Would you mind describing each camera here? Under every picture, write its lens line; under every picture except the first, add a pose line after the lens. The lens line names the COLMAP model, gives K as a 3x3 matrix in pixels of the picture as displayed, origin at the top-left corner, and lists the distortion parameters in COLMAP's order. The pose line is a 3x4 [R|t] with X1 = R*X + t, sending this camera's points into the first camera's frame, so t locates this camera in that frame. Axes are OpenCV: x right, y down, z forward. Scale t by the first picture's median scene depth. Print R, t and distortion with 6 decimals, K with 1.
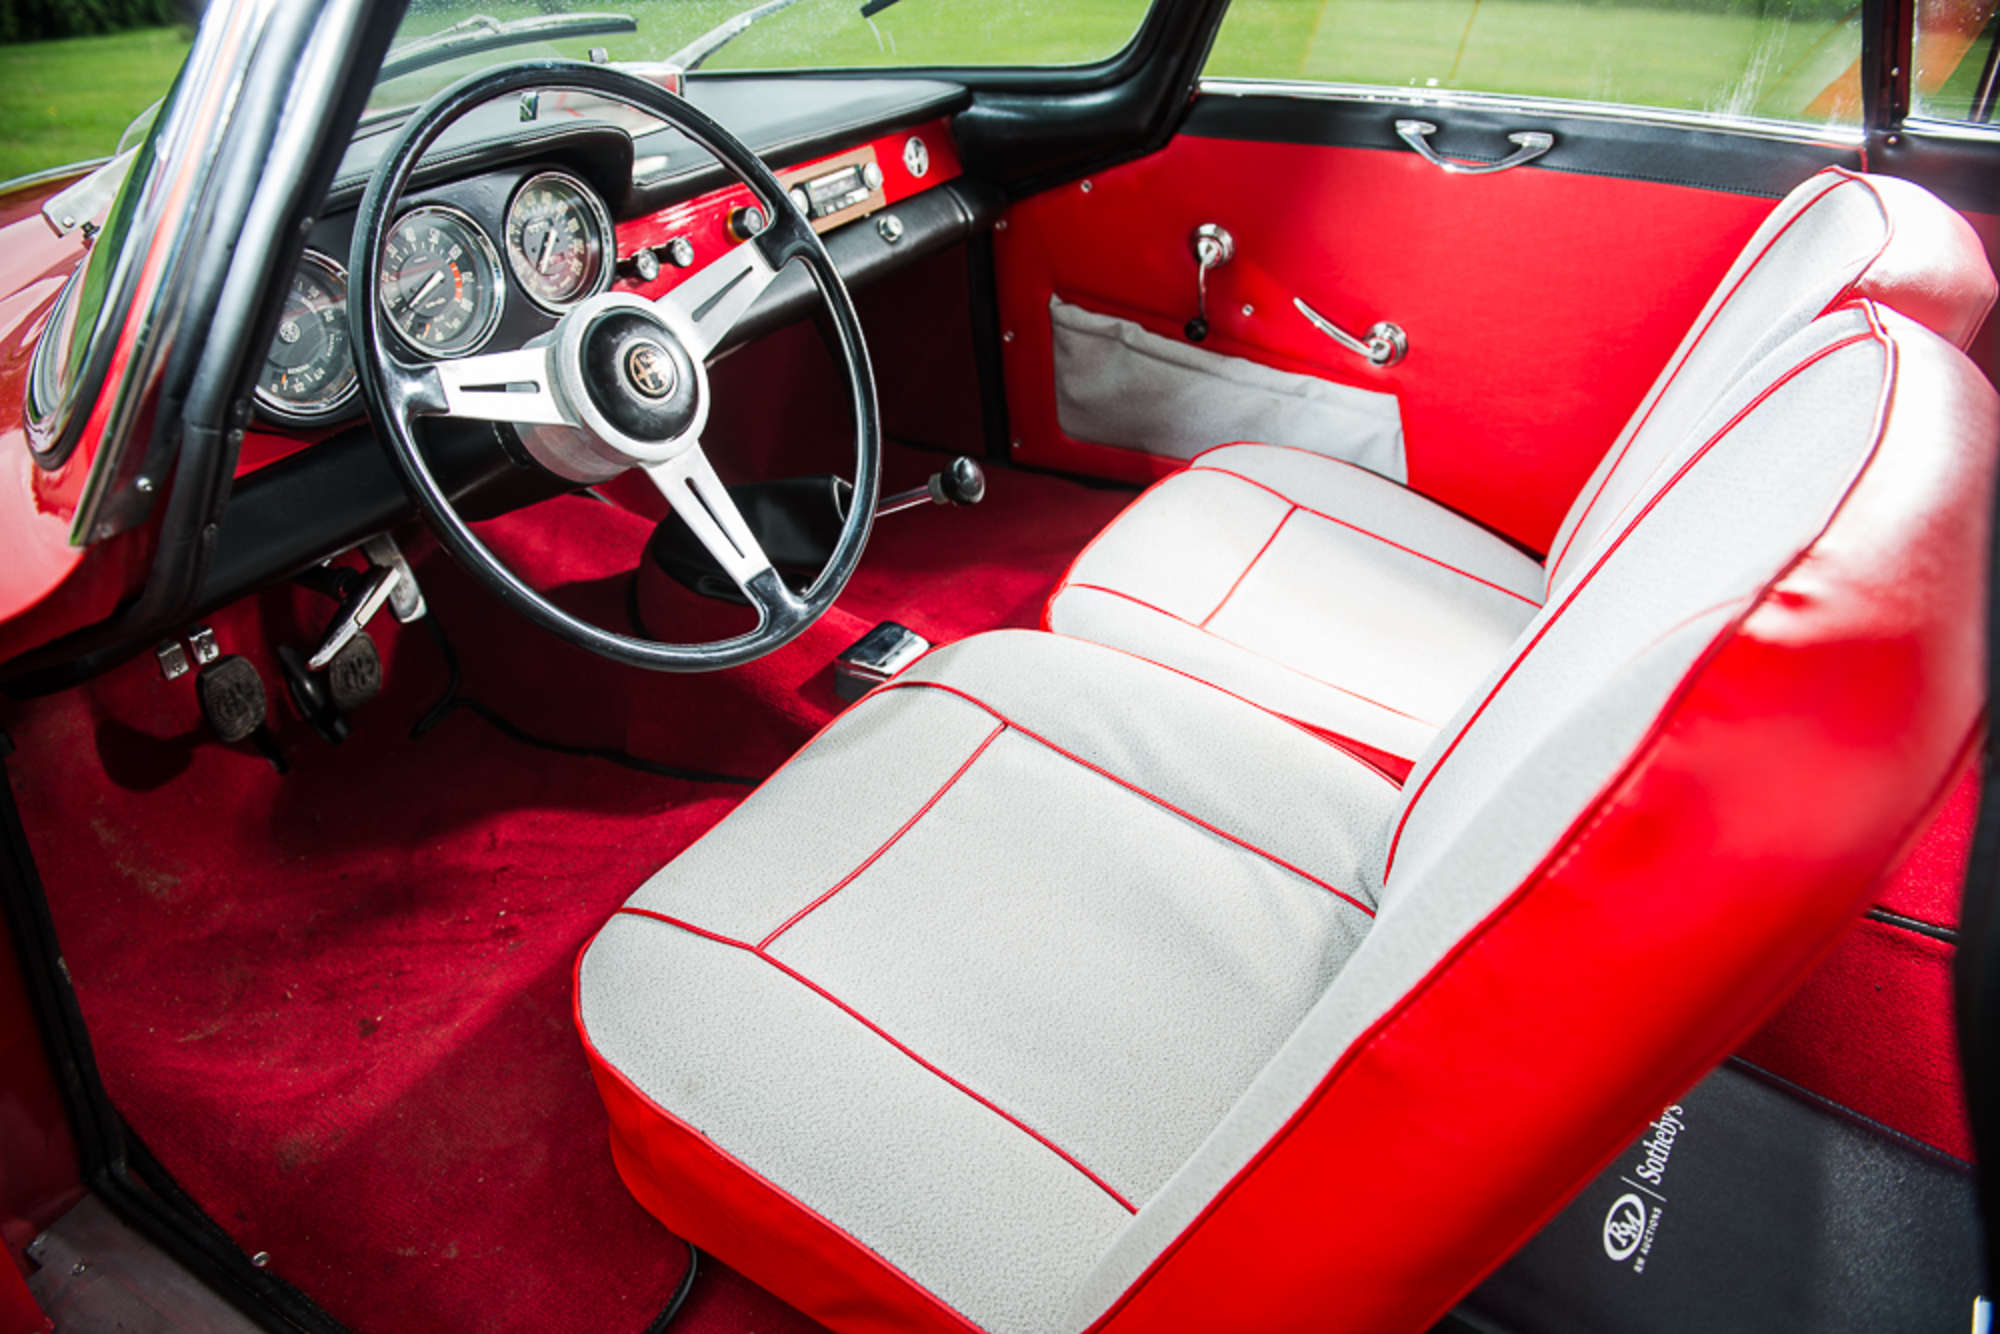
lens RADIAL K [[1312.1, 0, 1000.0], [0, 1312.1, 667.0], [0, 0, 1]] dist [-0.054451, -0.000500]
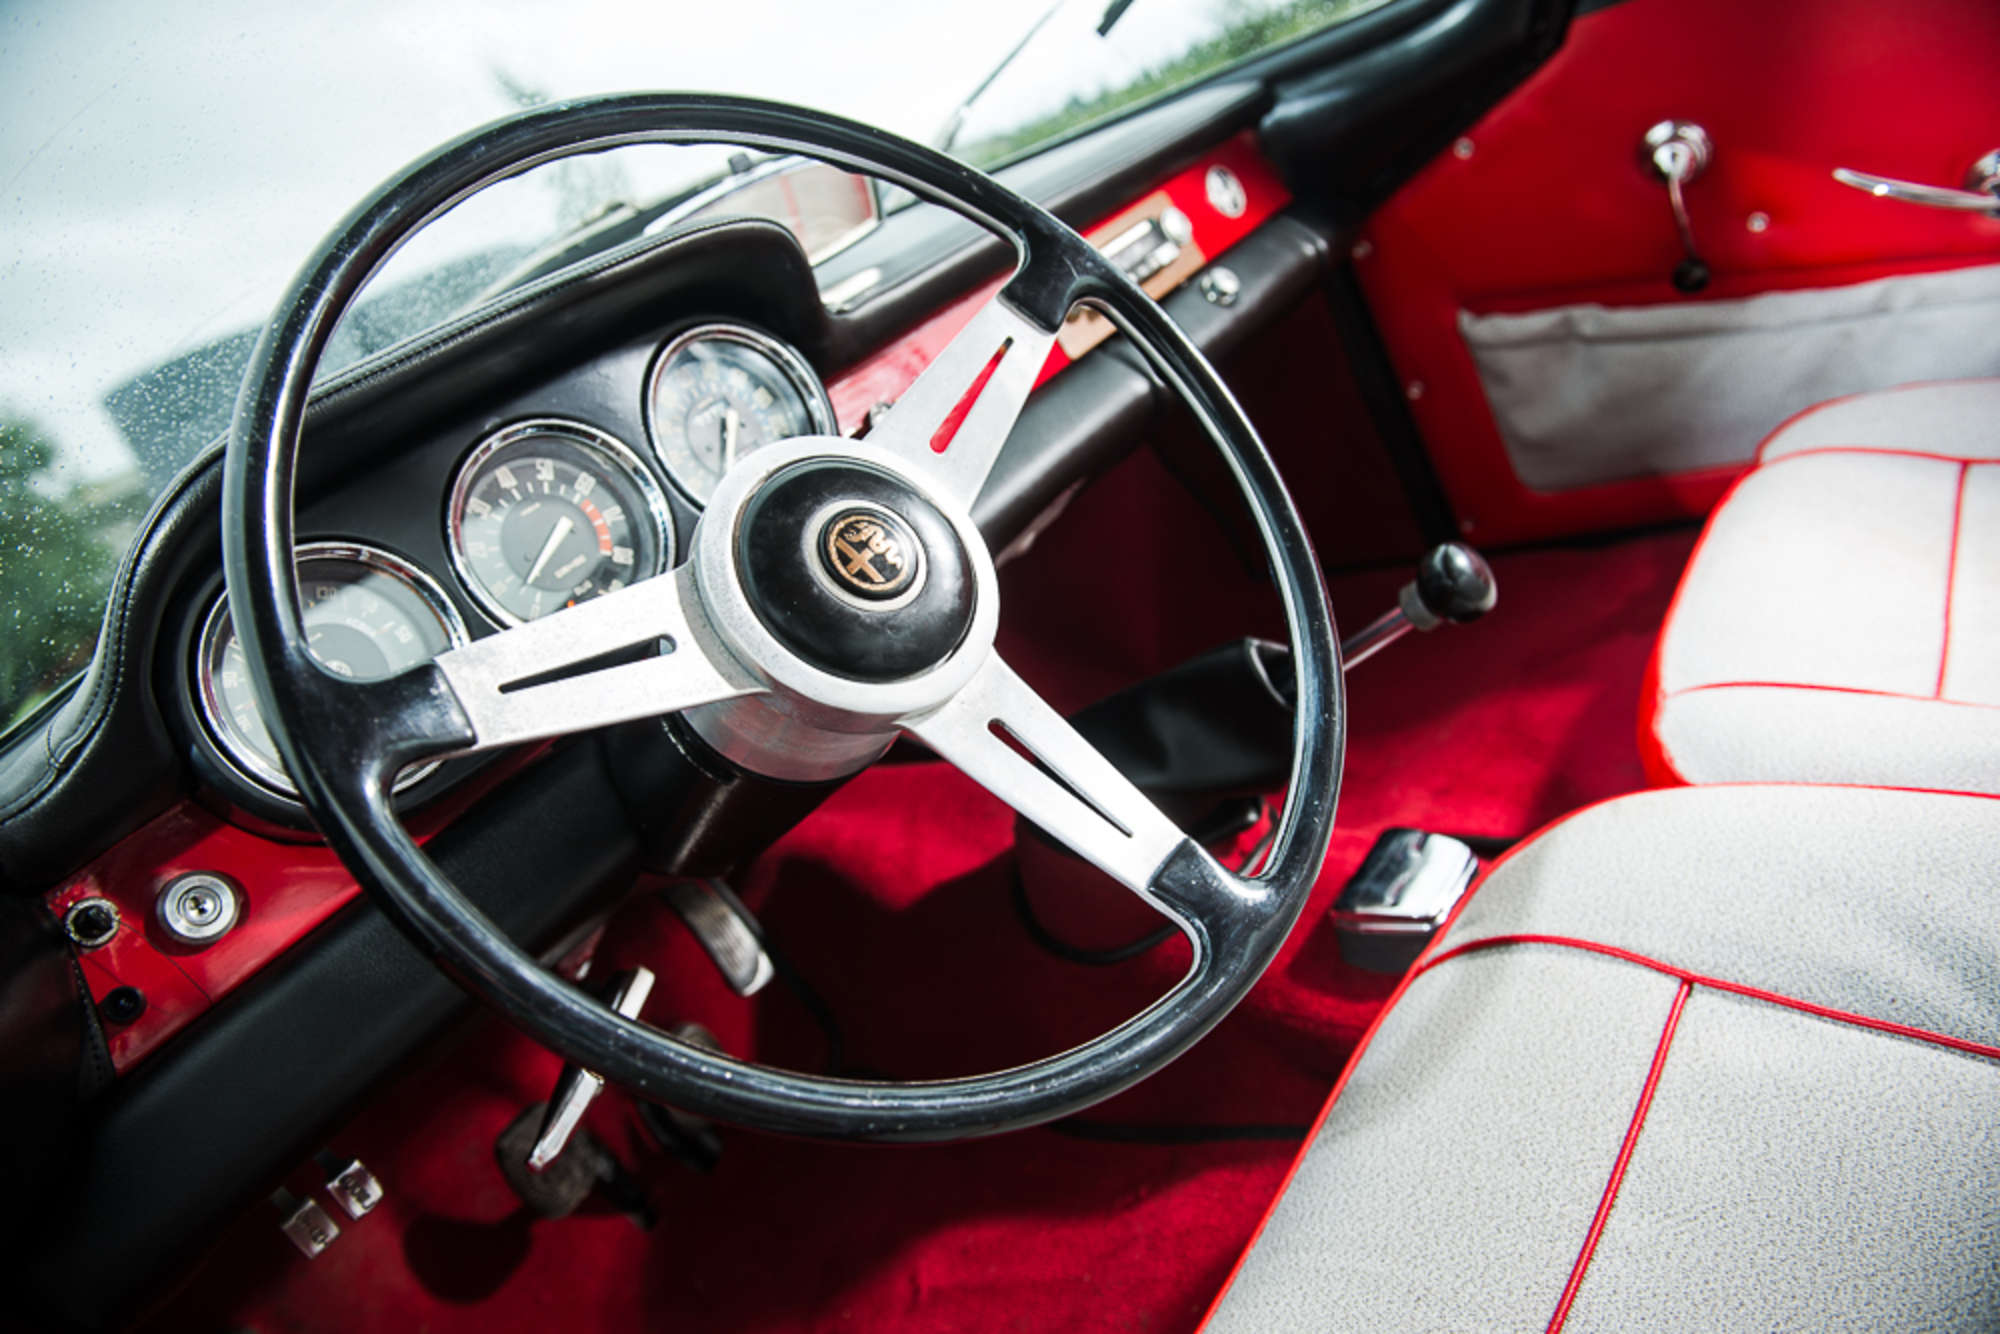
lens RADIAL K [[1312.1, 0, 1000.0], [0, 1312.1, 667.0], [0, 0, 1]] dist [-0.054451, -0.000500]
pose [[0.908076, -0.294654, -0.297621, -0.051245], [0.252065, 0.952036, -0.173466, -0.053290], [0.334458, 0.082501, 0.938793, 0.367475]]
